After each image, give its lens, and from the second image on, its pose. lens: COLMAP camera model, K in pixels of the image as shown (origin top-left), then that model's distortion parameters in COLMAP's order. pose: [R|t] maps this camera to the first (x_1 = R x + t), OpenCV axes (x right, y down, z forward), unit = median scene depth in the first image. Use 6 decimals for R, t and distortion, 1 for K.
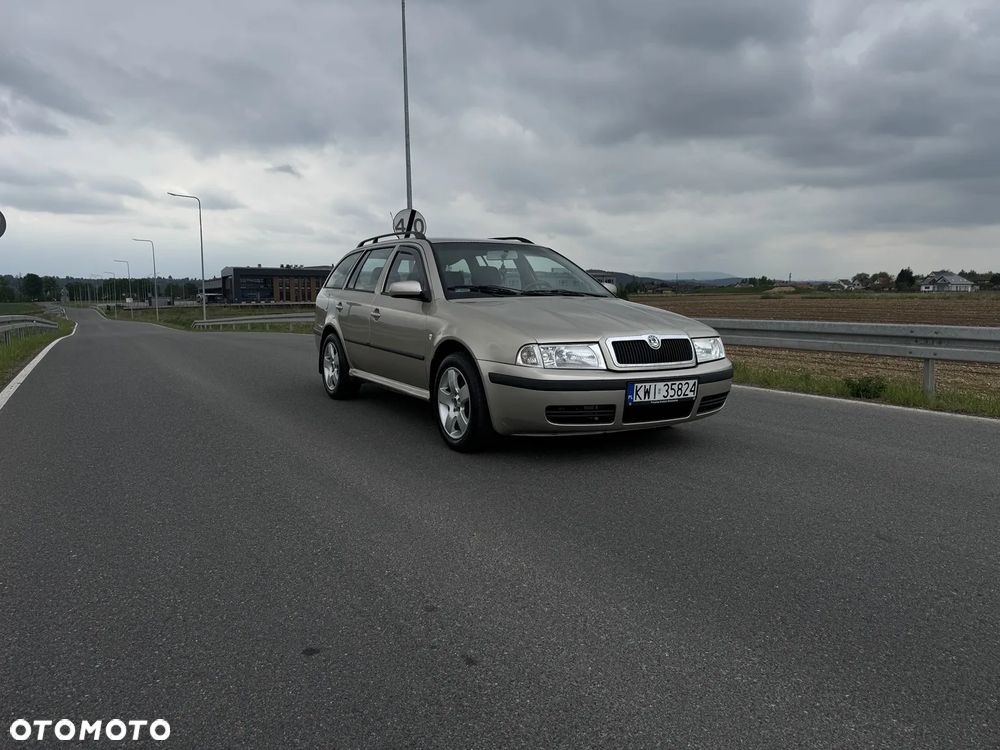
lens RADIAL K [[713.3, 0, 500.0], [0, 713.3, 375.0], [0, 0, 1]] dist [0.070931, -0.084181]
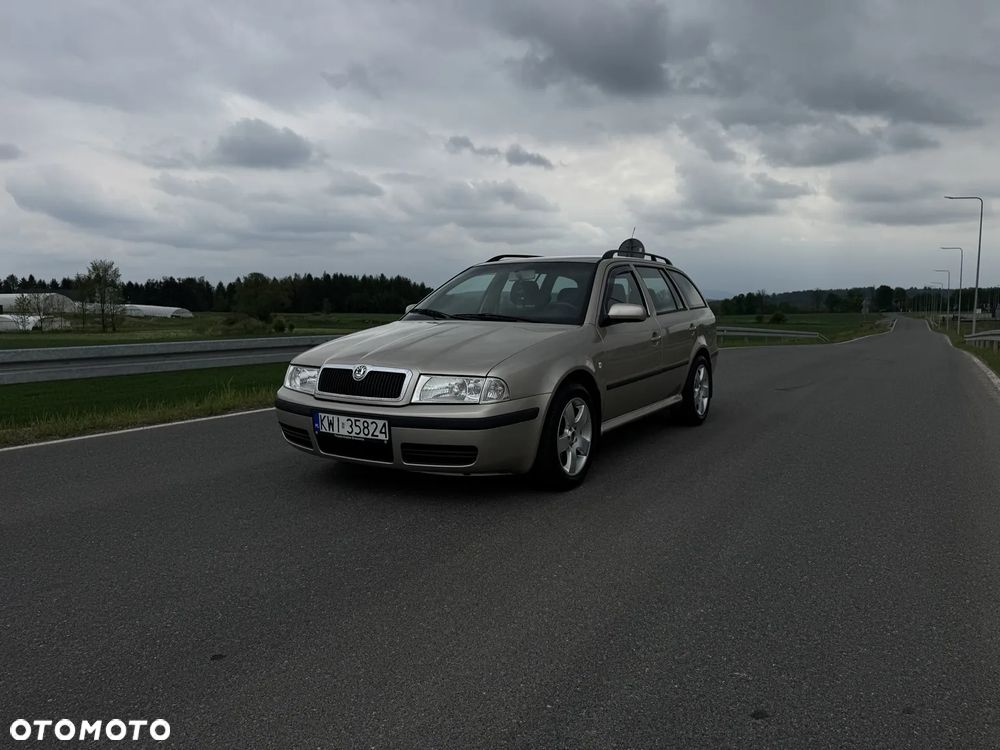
lens RADIAL K [[713.3, 0, 500.0], [0, 713.3, 375.0], [0, 0, 1]] dist [0.070931, -0.084181]
pose [[0.485595, 0.089688, -0.869571, 1.089044], [-0.090534, 0.994534, 0.052020, -0.105714], [0.869483, 0.053466, 0.491060, 0.696982]]
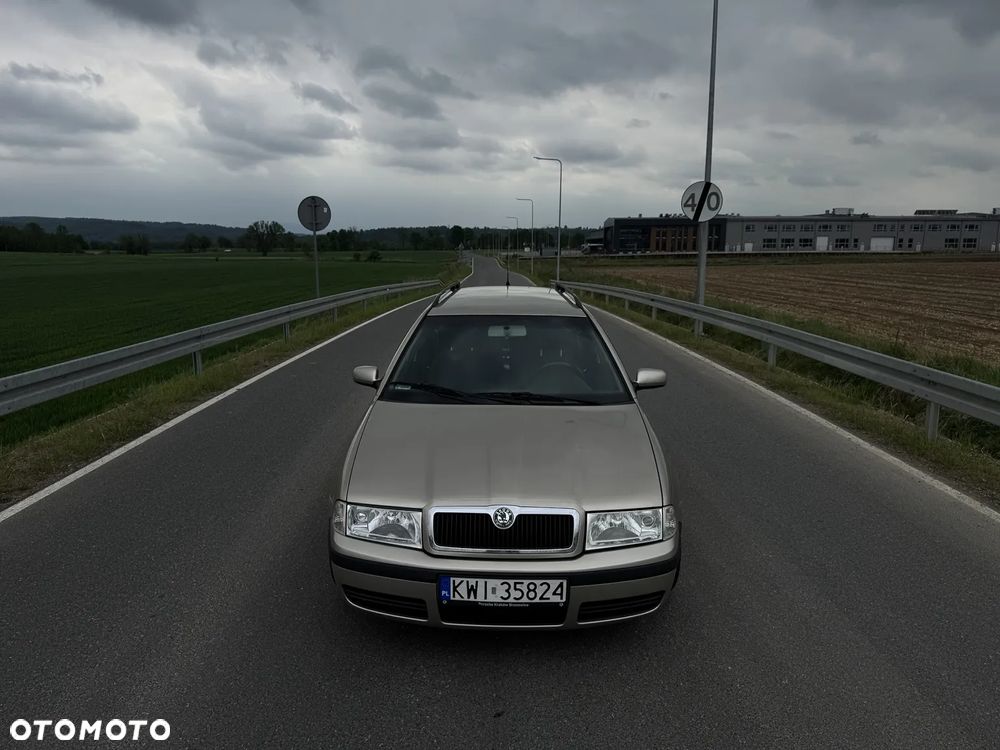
lens RADIAL K [[713.3, 0, 500.0], [0, 713.3, 375.0], [0, 0, 1]] dist [0.070931, -0.084181]
pose [[0.858941, 0.100298, -0.502157, 0.553125], [-0.060848, 0.993674, 0.094391, -0.254335], [0.508447, -0.050521, 0.859610, 0.380722]]
